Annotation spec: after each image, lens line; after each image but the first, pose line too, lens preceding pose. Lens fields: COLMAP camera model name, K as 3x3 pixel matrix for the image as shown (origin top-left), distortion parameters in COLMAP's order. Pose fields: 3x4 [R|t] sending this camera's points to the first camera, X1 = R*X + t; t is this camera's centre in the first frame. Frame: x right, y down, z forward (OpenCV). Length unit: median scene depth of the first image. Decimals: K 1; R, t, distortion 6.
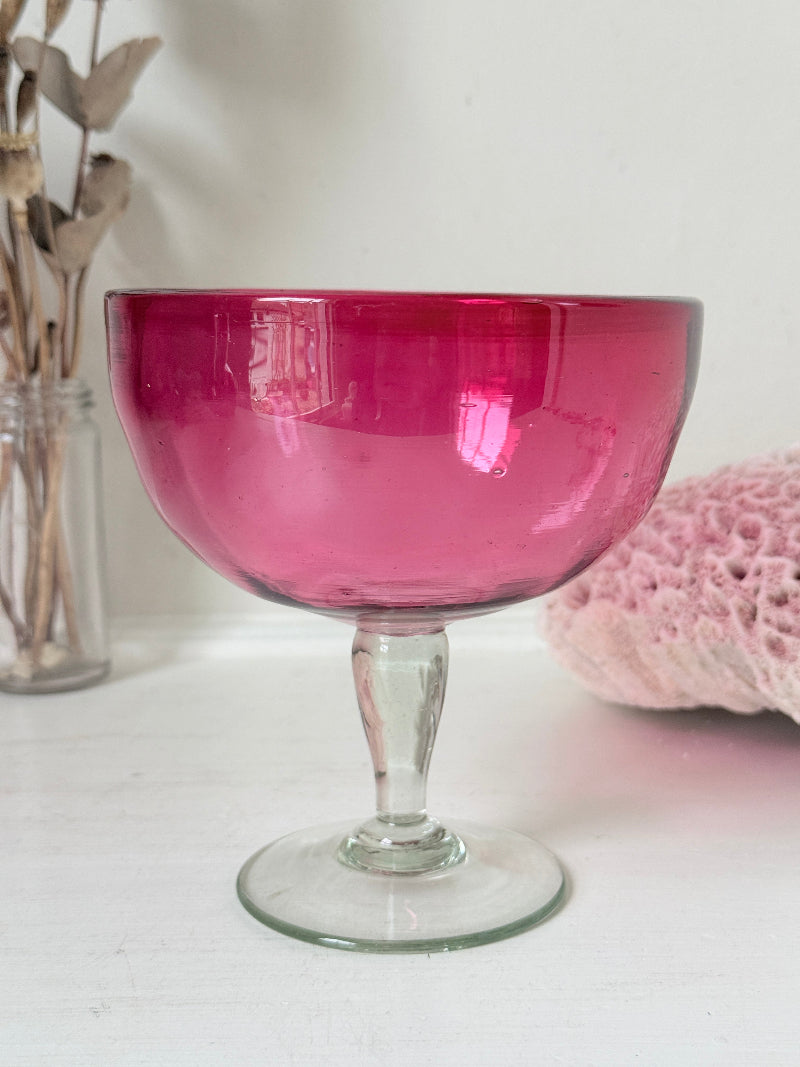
lens RADIAL K [[1565.2, 0, 400.0], [0, 1565.2, 533.5], [0, 0, 1]] dist [0.229917, -0.057218]
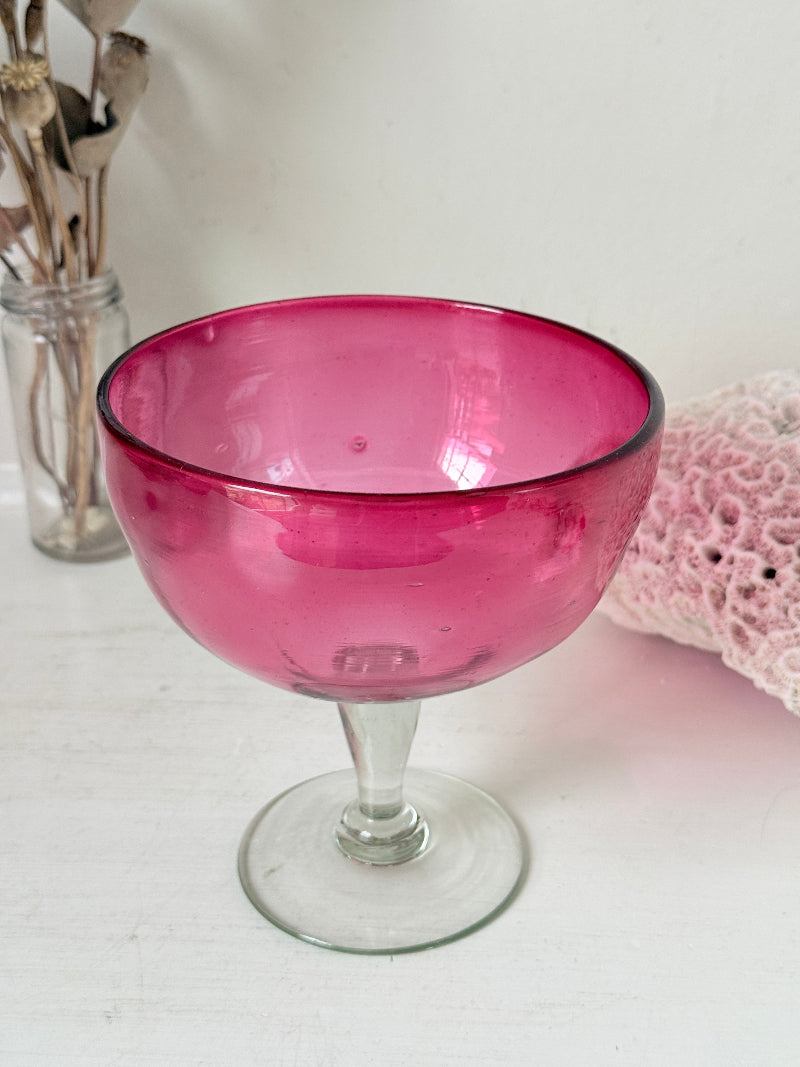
lens RADIAL K [[1565.2, 0, 400.0], [0, 1565.2, 533.5], [0, 0, 1]] dist [0.229917, -0.057218]
pose [[0.997780, 0.033189, -0.057743, 0.063686], [-0.014055, 0.952394, 0.304547, -0.306824], [0.065102, -0.303059, 0.950745, -0.017749]]
